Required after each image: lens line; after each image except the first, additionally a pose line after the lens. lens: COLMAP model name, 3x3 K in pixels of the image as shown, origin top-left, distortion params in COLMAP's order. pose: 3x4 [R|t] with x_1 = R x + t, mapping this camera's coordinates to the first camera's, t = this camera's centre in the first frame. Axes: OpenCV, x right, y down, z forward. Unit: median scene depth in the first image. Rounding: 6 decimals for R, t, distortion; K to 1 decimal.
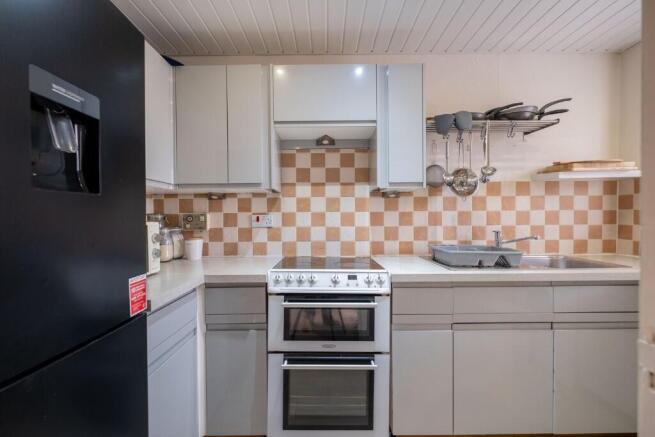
lens RADIAL K [[287.2, 0, 324.9], [0, 287.2, 218.0], [0, 0, 1]] dist [-0.000927, 0.000111]
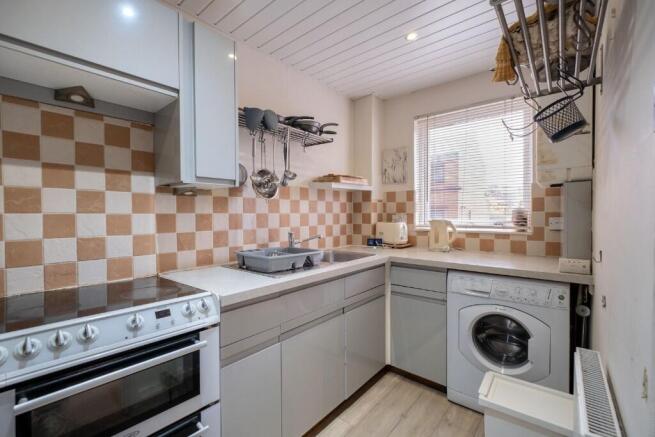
lens RADIAL K [[287.2, 0, 324.9], [0, 287.2, 218.0], [0, 0, 1]] dist [-0.000927, 0.000111]
pose [[0.647056, -0.006473, 0.762415, -0.122141], [0.005313, 0.999978, 0.003981, -0.011290], [-0.762424, 0.001475, 0.647076, 0.207326]]
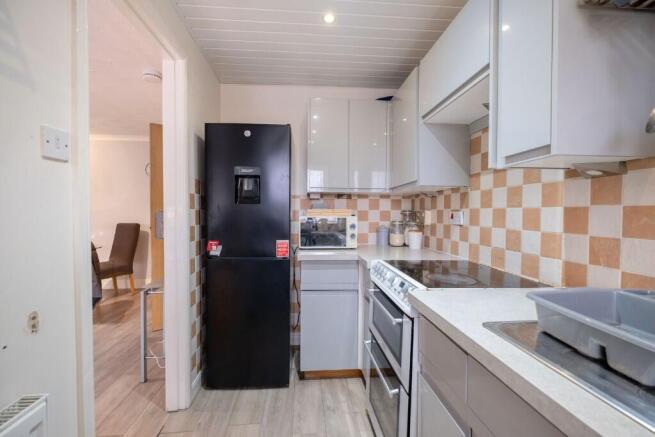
lens RADIAL K [[287.2, 0, 324.9], [0, 287.2, 218.0], [0, 0, 1]] dist [-0.000927, 0.000111]
pose [[0.079371, 0.025986, -0.996506, 0.680142], [-0.008733, 0.999640, 0.025372, -0.010193], [0.996807, 0.006689, 0.079569, 0.509254]]
